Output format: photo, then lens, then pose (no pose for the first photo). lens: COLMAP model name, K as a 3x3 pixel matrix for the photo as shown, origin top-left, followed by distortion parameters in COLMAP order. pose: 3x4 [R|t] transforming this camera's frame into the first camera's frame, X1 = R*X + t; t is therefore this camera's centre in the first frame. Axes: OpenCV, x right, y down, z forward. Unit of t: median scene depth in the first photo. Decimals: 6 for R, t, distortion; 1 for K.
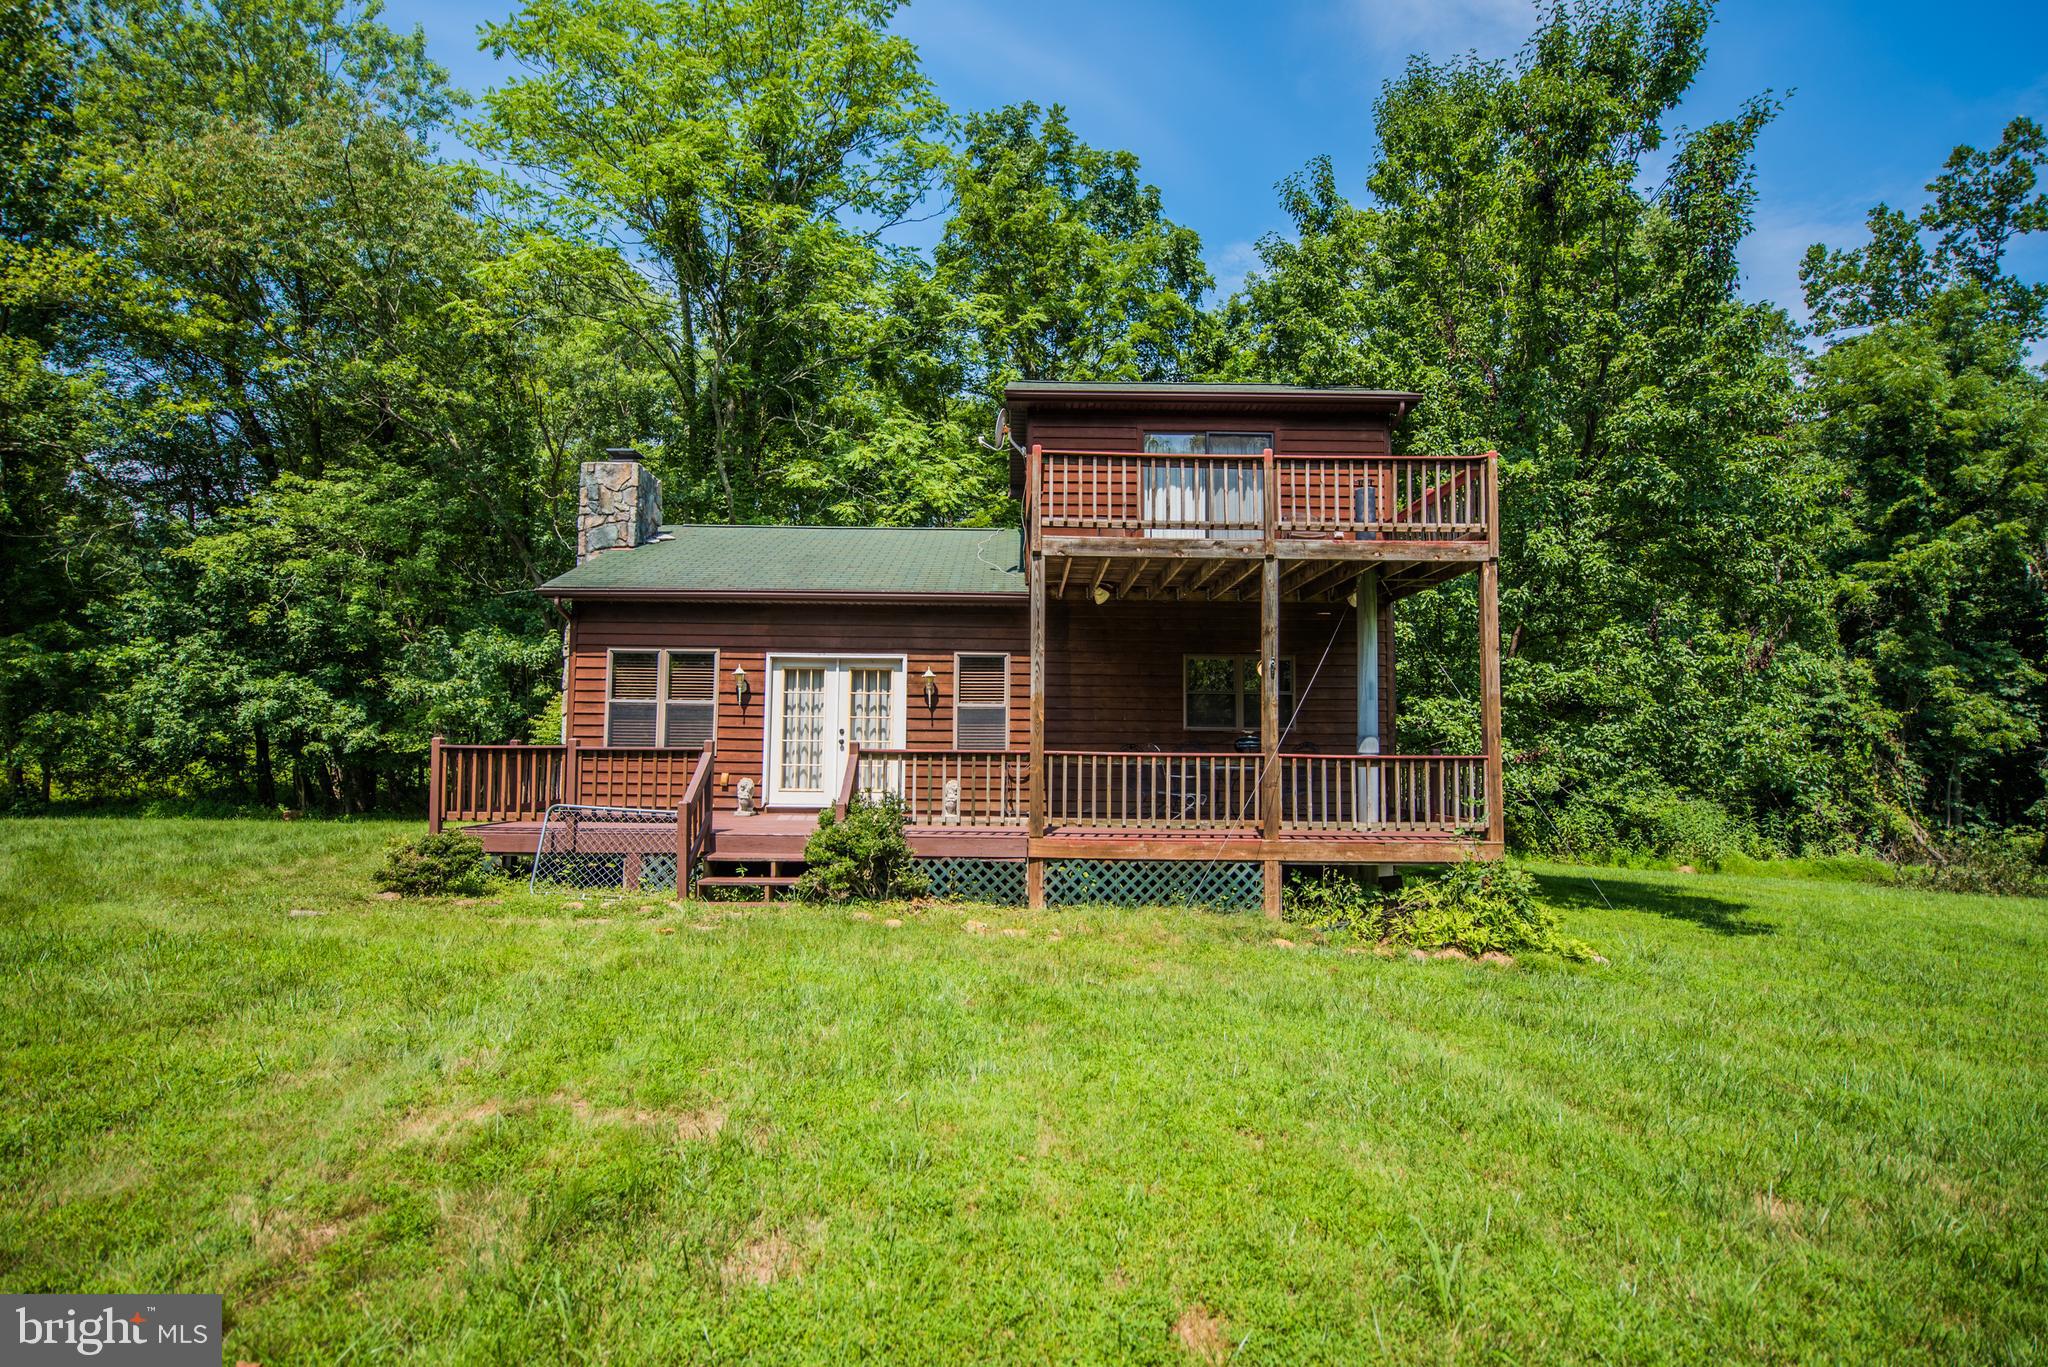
lens RADIAL K [[1009.2, 0, 1022.7], [0, 1009.2, 684.2], [0, 0, 1]] dist [-0.002770, 0.000311]
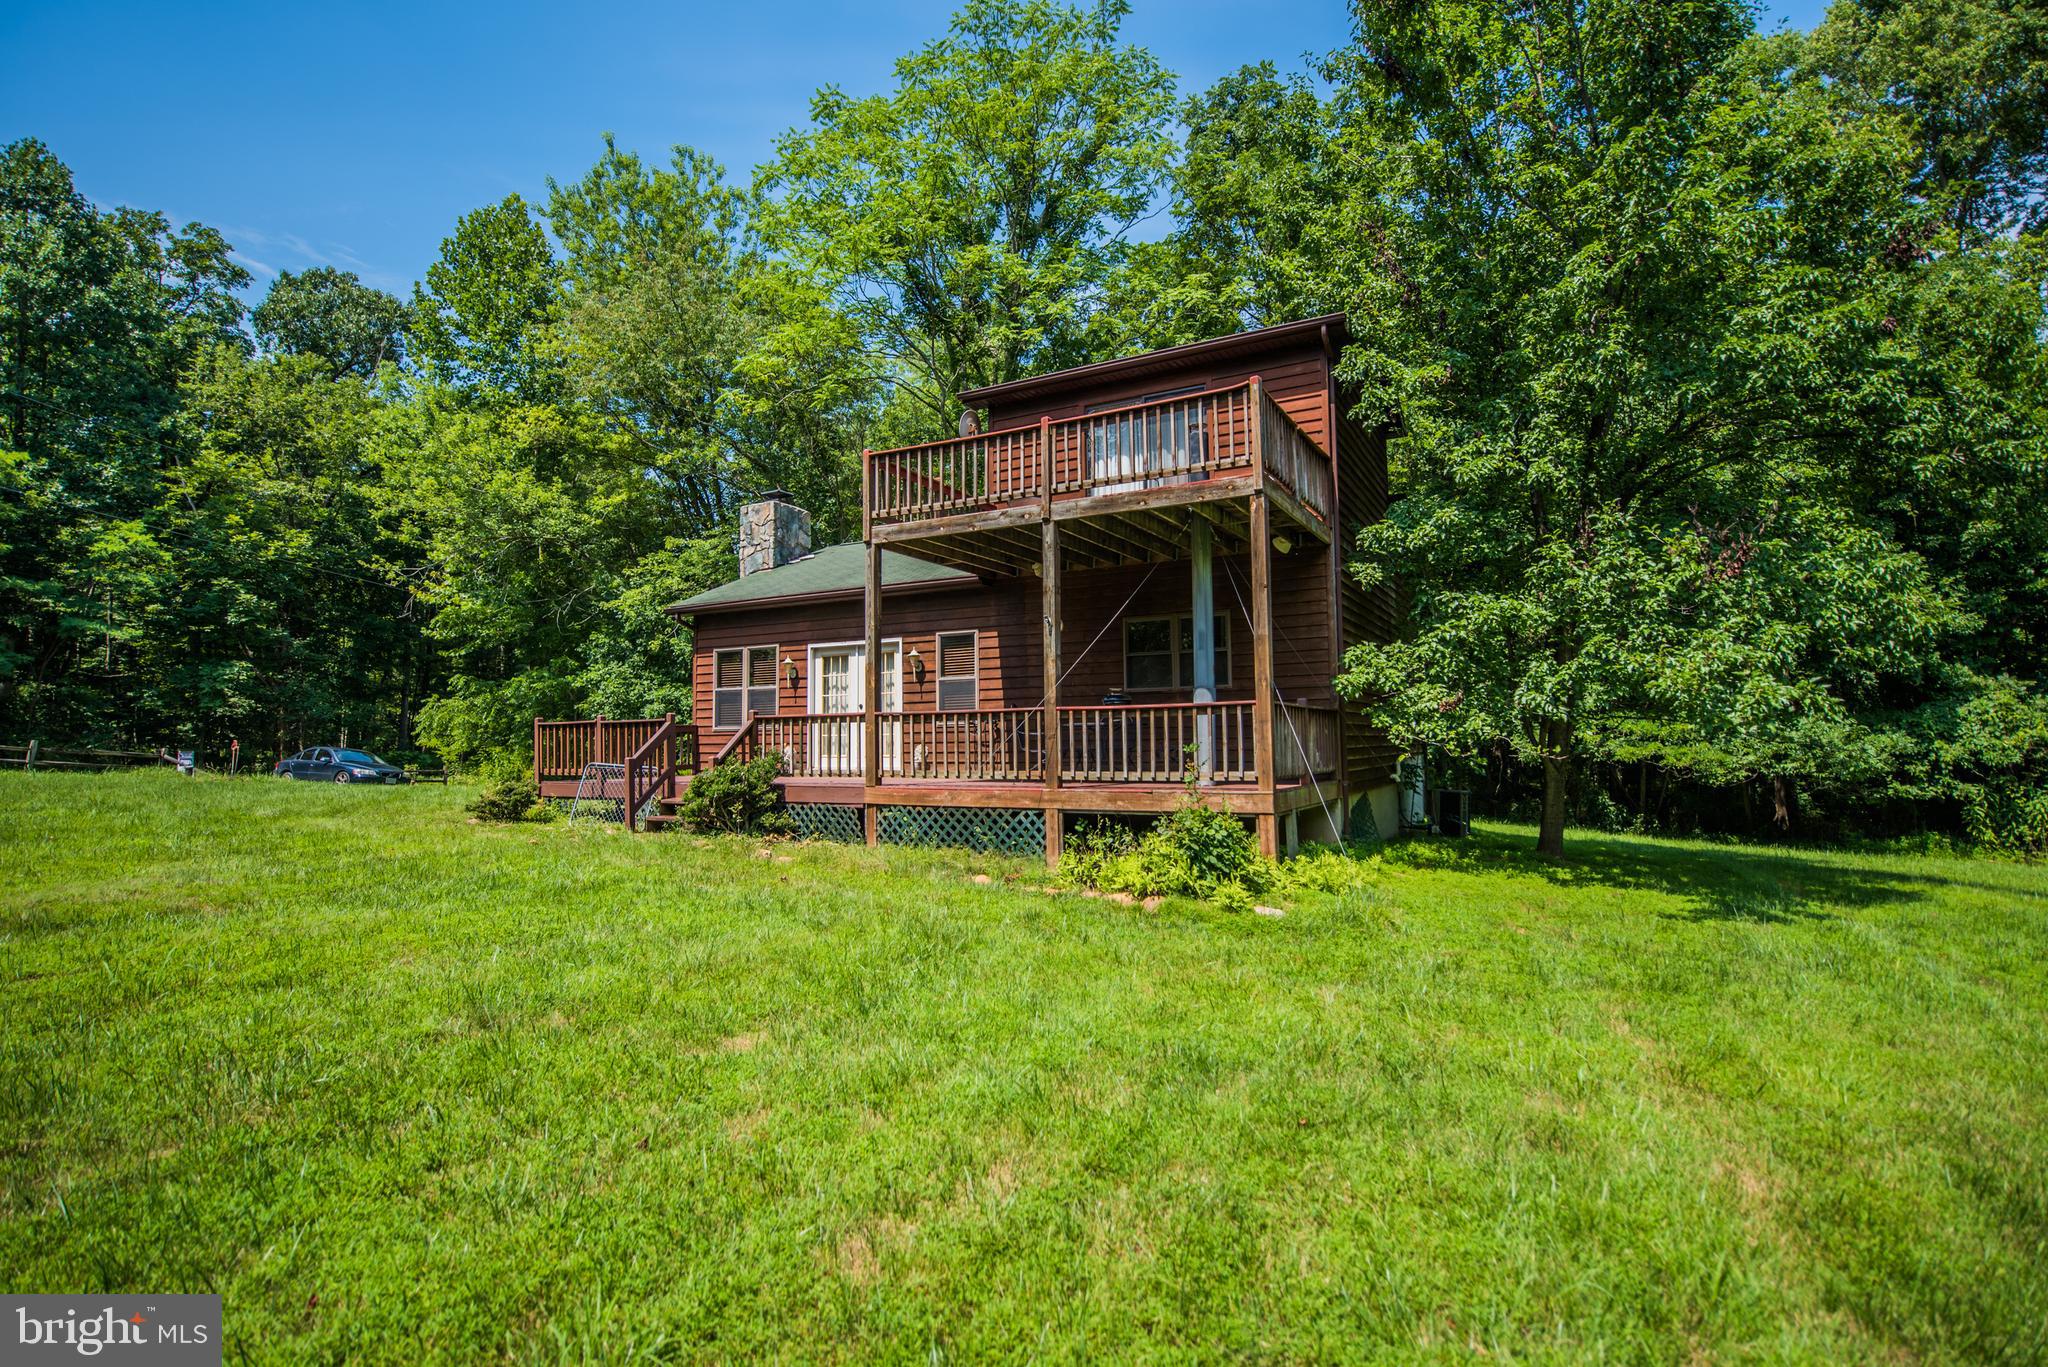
lens RADIAL K [[1009.2, 0, 1014.7], [0, 1009.2, 685.6], [0, 0, 1]] dist [-0.002770, 0.000311]
pose [[0.867808, -0.048942, -0.494483, 0.670748], [0.052836, 0.998584, -0.006110, 0.046419], [0.494082, -0.020824, 0.869166, 0.064428]]
